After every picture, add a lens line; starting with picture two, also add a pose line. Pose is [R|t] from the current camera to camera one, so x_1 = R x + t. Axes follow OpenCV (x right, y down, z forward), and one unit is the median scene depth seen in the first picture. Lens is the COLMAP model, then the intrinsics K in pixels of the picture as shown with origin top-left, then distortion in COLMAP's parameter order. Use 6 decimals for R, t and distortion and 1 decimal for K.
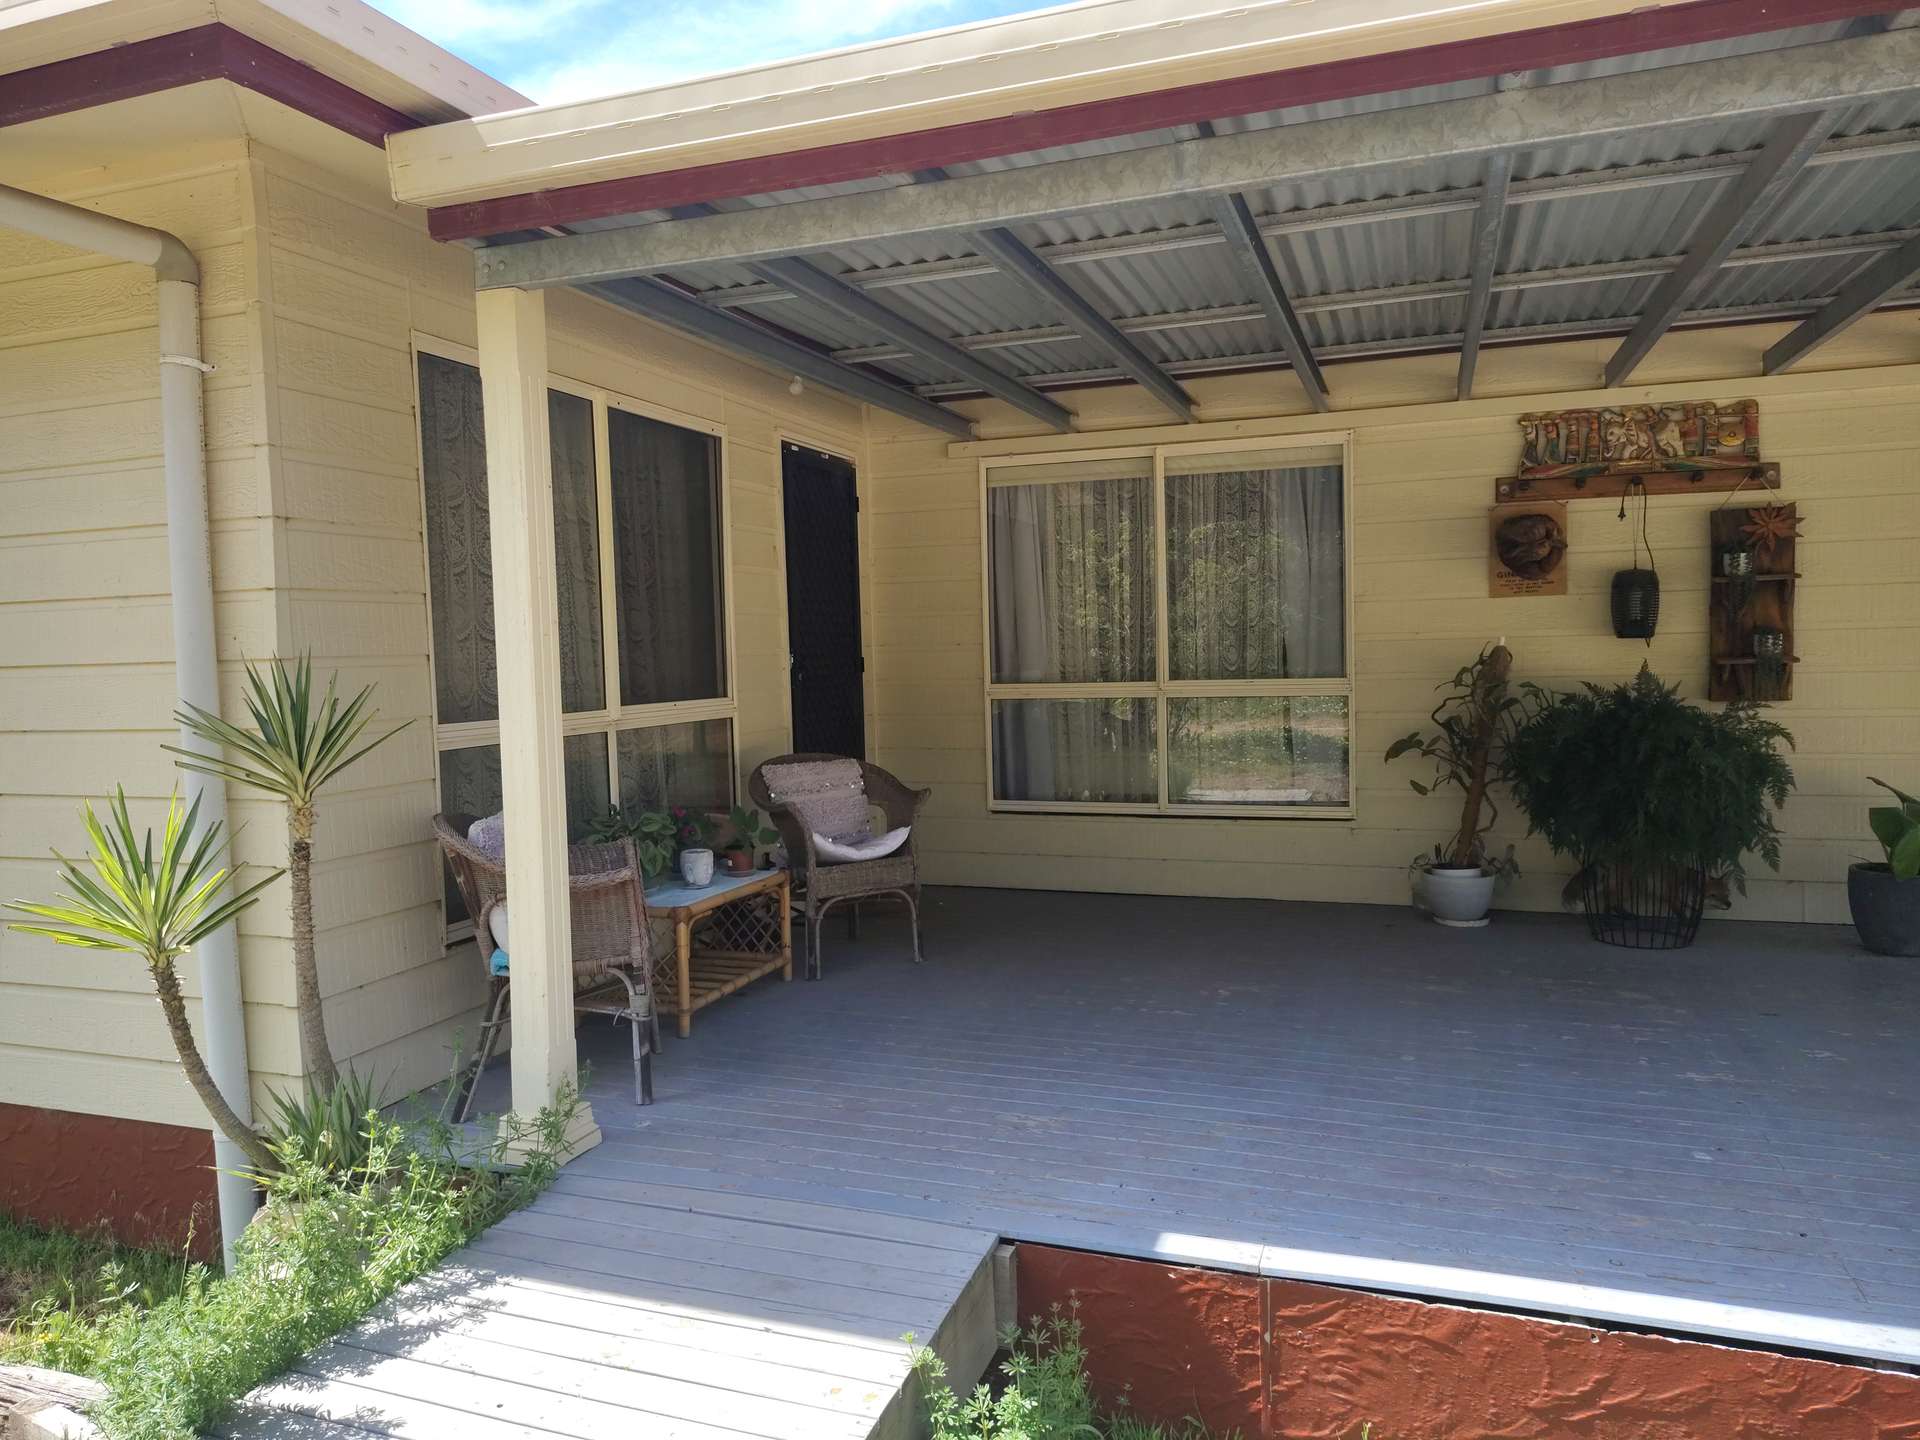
lens RADIAL K [[1331.1, 0, 954.1], [0, 1331.1, 725.5], [0, 0, 1]] dist [-0.035194, -0.001278]
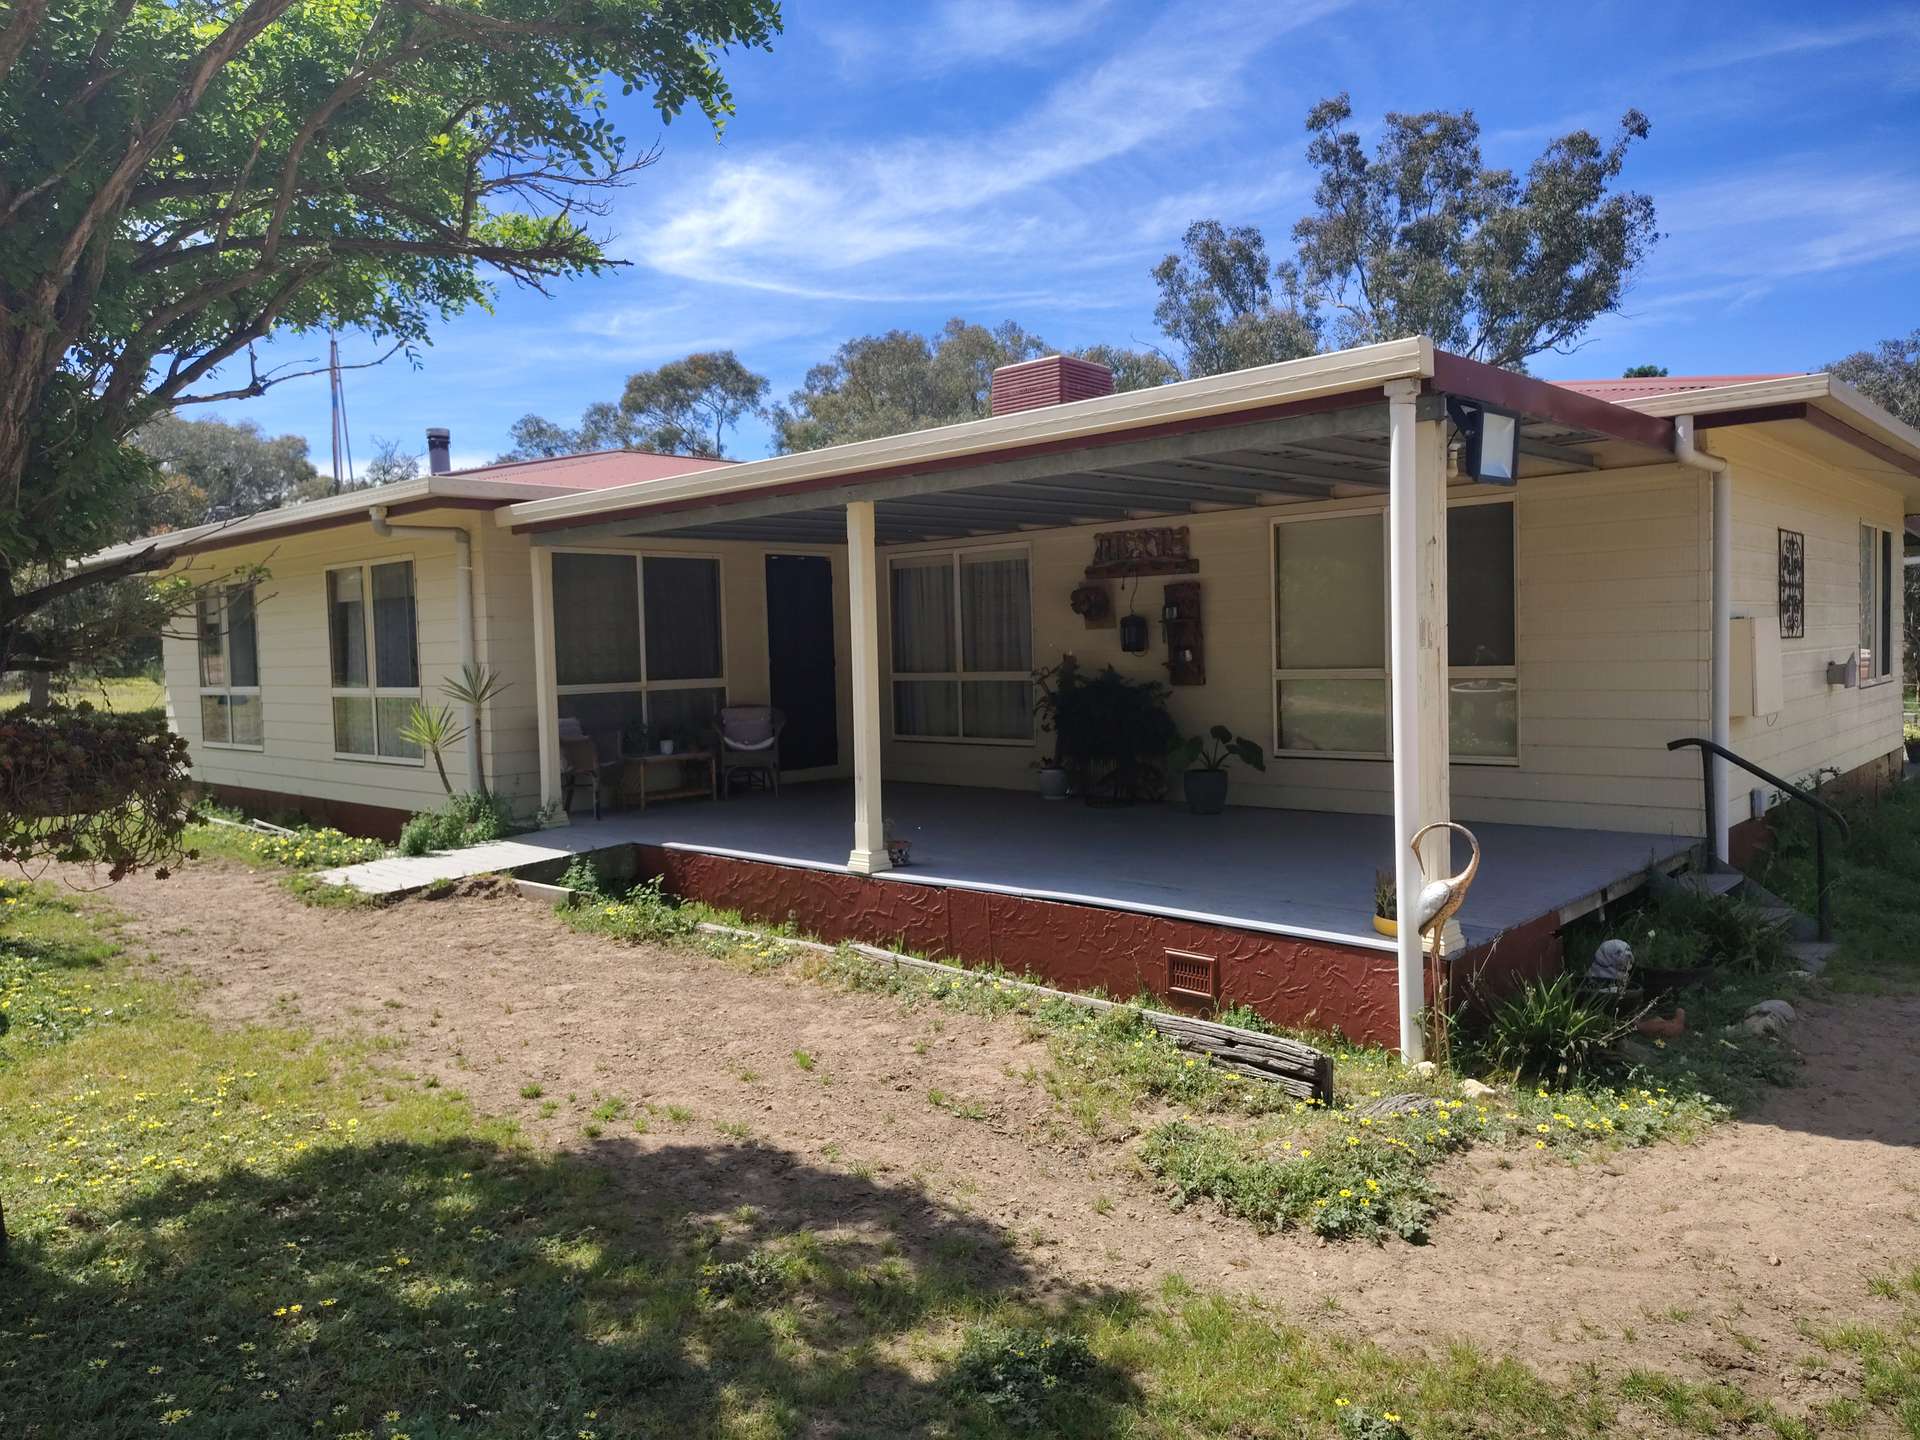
lens RADIAL K [[1331.1, 0, 960.0], [0, 1331.1, 713.7], [0, 0, 1]] dist [-0.035194, -0.001278]
pose [[0.926025, 0.021829, -0.376831, 1.014364], [-0.019255, 0.999758, 0.010596, 0.006995], [0.376971, -0.002556, 0.926222, -0.878151]]
